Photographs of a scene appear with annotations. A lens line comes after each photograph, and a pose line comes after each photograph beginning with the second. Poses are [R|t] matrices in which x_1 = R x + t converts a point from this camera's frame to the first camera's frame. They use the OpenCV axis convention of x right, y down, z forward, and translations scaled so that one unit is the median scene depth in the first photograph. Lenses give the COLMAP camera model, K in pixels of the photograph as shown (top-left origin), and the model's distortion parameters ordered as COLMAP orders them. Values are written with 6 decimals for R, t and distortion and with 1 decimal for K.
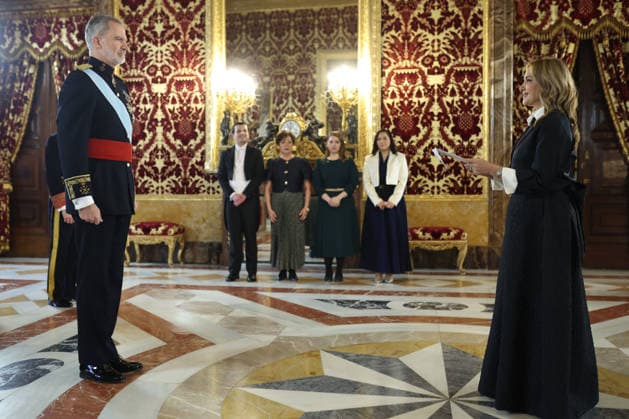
lens RADIAL K [[650.8, 0, 302.3], [0, 650.8, 210.4], [0, 0, 1]] dist [-0.055538, 0.085255]
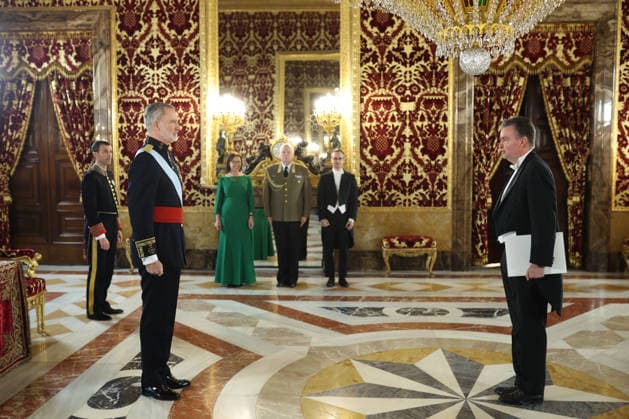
lens RADIAL K [[650.8, 0, 302.3], [0, 650.8, 210.4], [0, 0, 1]] dist [-0.055538, 0.085255]
pose [[0.992766, -0.011830, 0.119477, -0.118287], [0.006121, 0.998827, 0.048038, -0.074652], [-0.119905, -0.046959, 0.991674, -0.123657]]
